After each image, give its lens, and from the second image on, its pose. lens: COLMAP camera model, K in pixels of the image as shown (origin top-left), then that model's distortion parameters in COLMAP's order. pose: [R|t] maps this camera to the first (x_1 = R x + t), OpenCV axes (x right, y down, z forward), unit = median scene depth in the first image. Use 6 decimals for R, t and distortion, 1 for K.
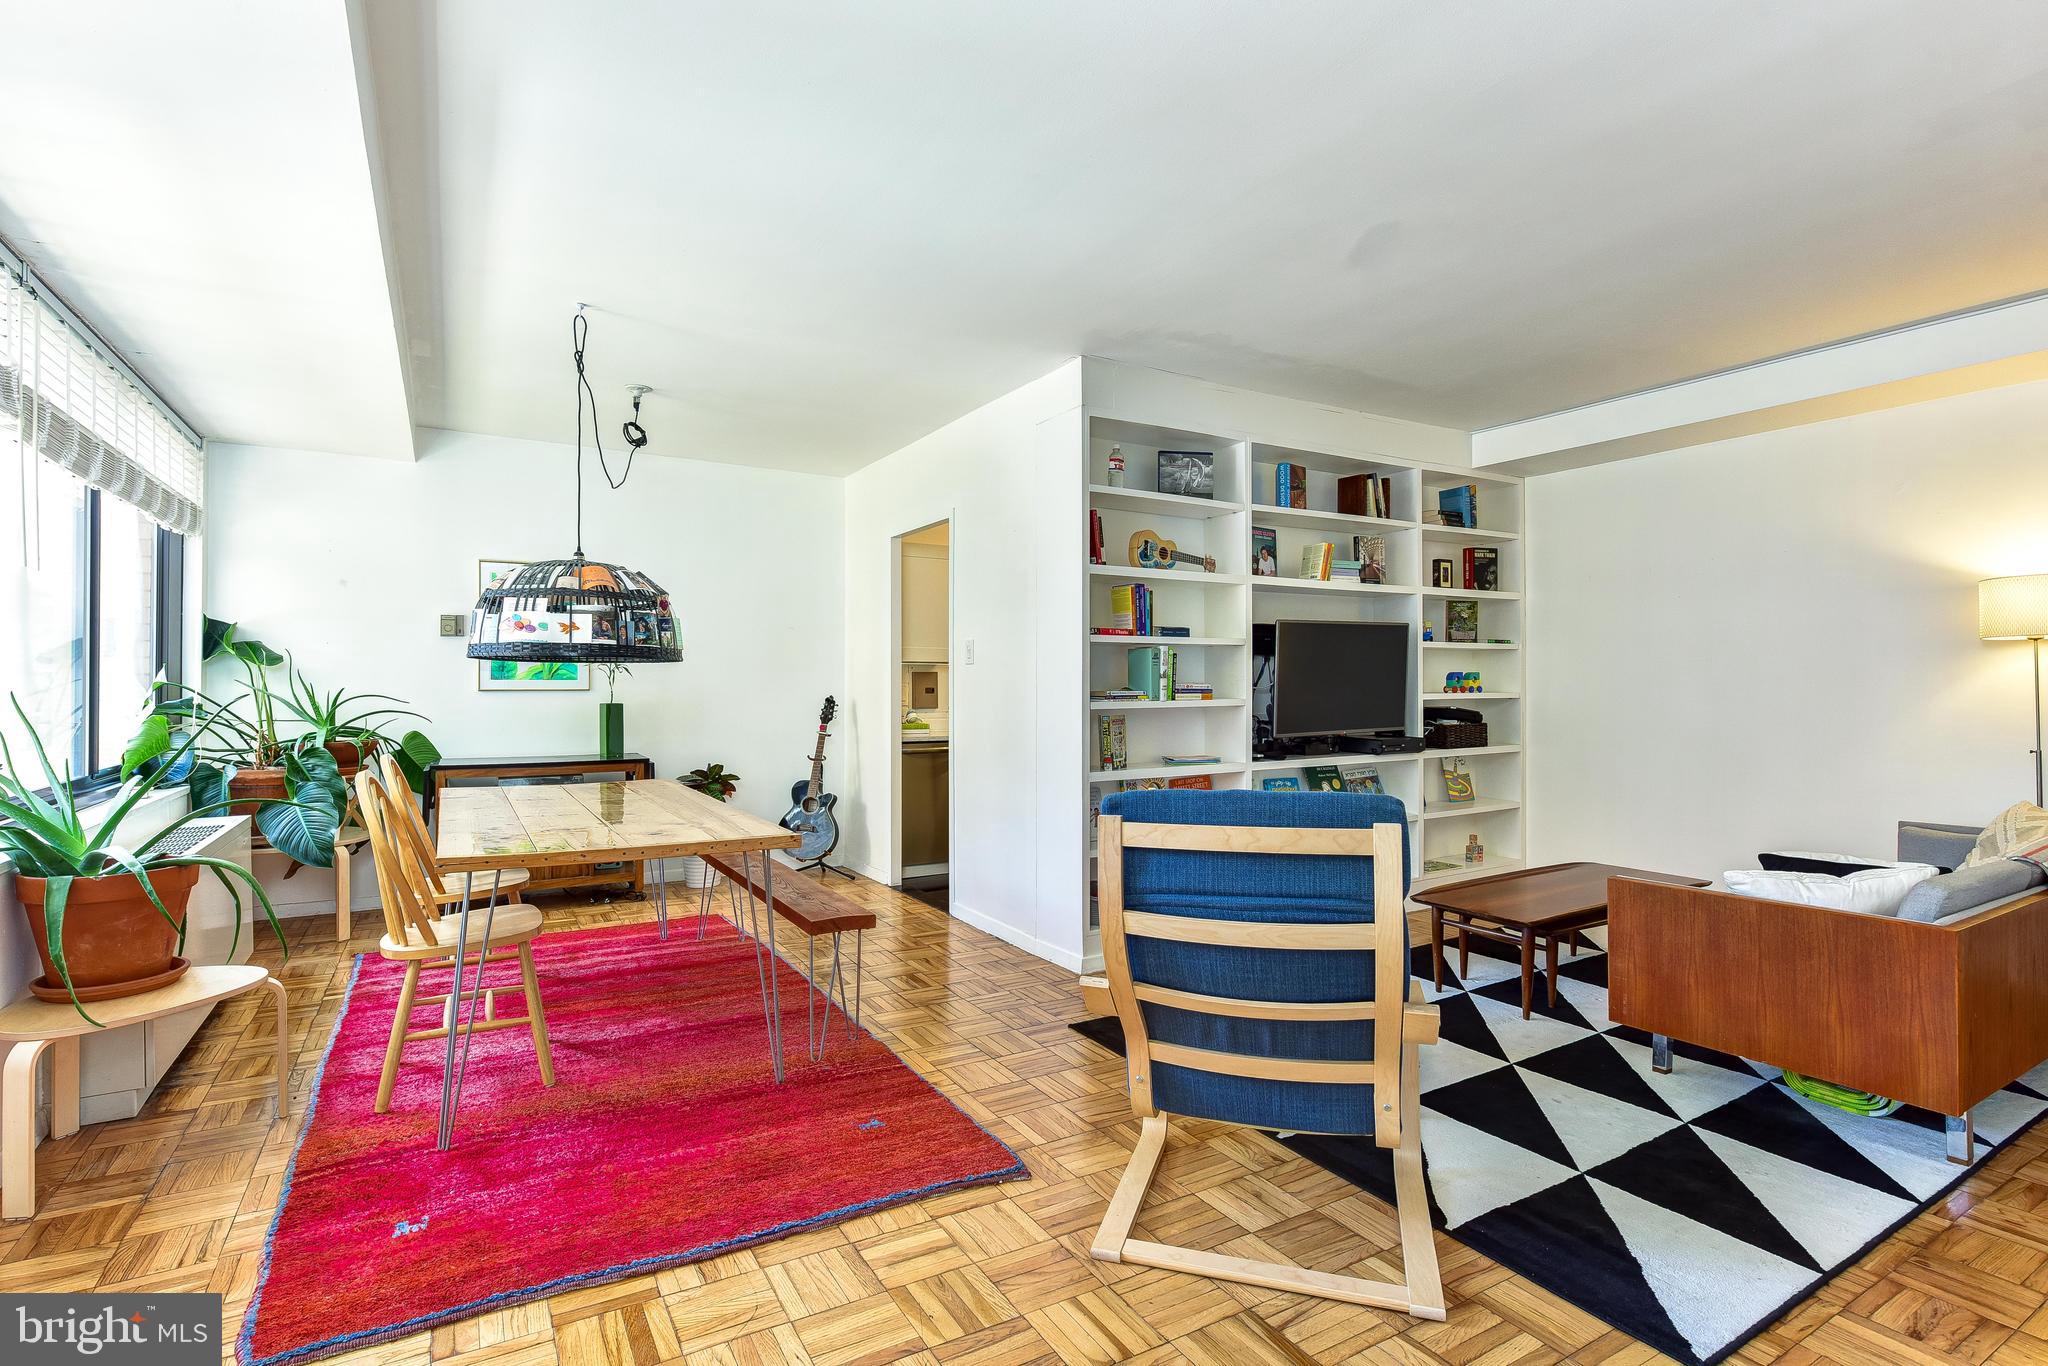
lens RADIAL K [[989.4, 0, 1024.0], [0, 989.4, 683.0], [0, 0, 1]] dist [-0.002501, 0.000260]
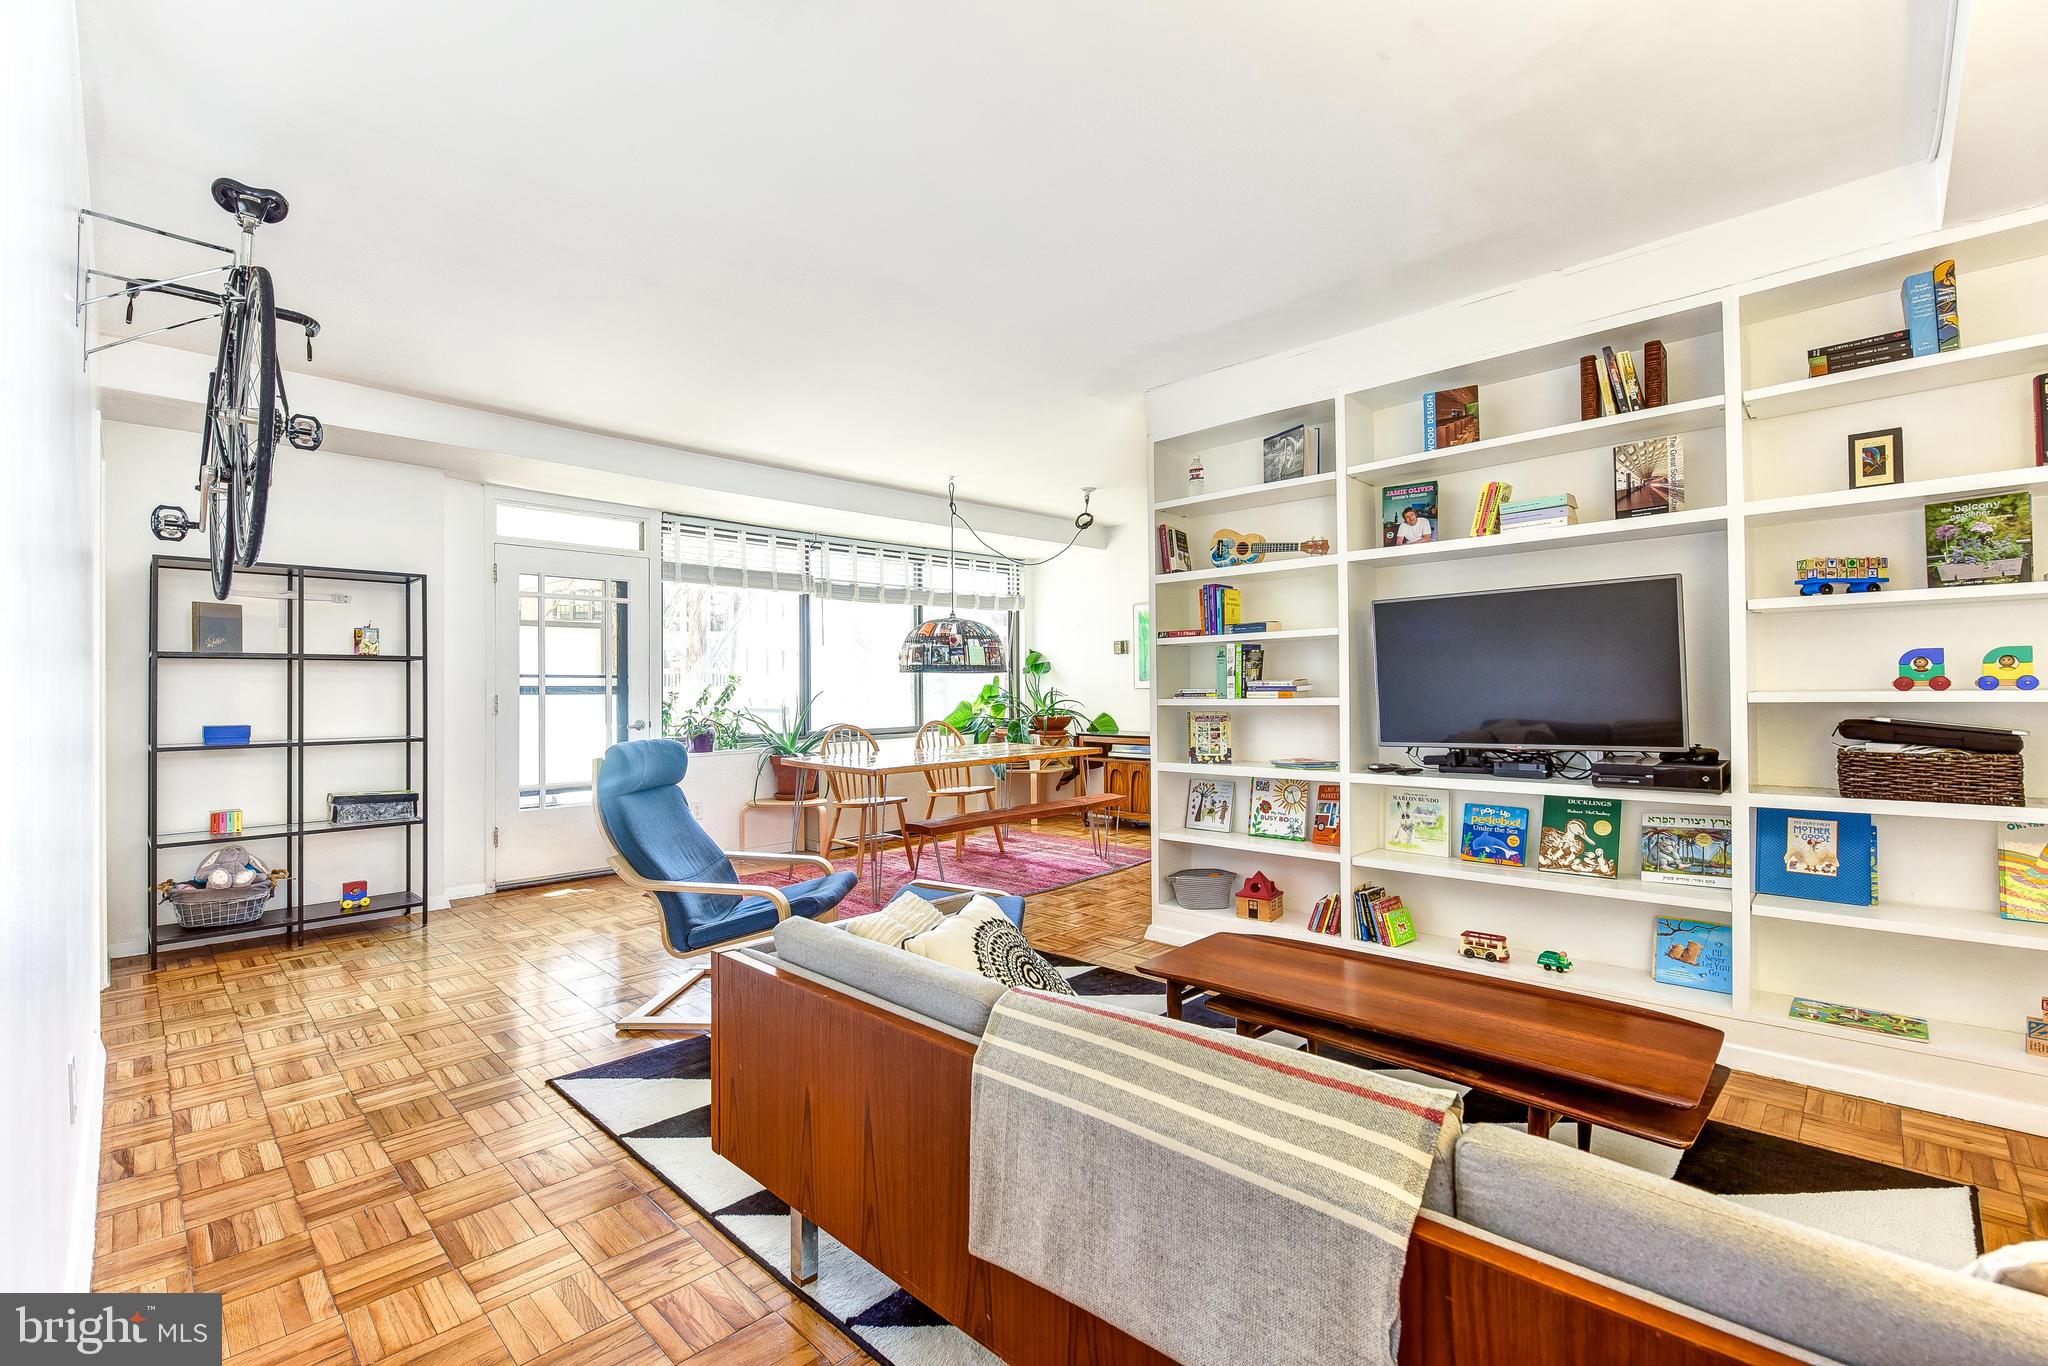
lens RADIAL K [[926.6, 0, 1024.0], [0, 926.6, 683.0], [0, 0, 1]] dist [-0.014265, -0.000742]
pose [[0.240415, -0.008586, -0.970632, 0.968094], [0.009367, 0.999935, -0.006525, 0.006196], [0.970625, -0.007523, 0.240480, 0.561753]]
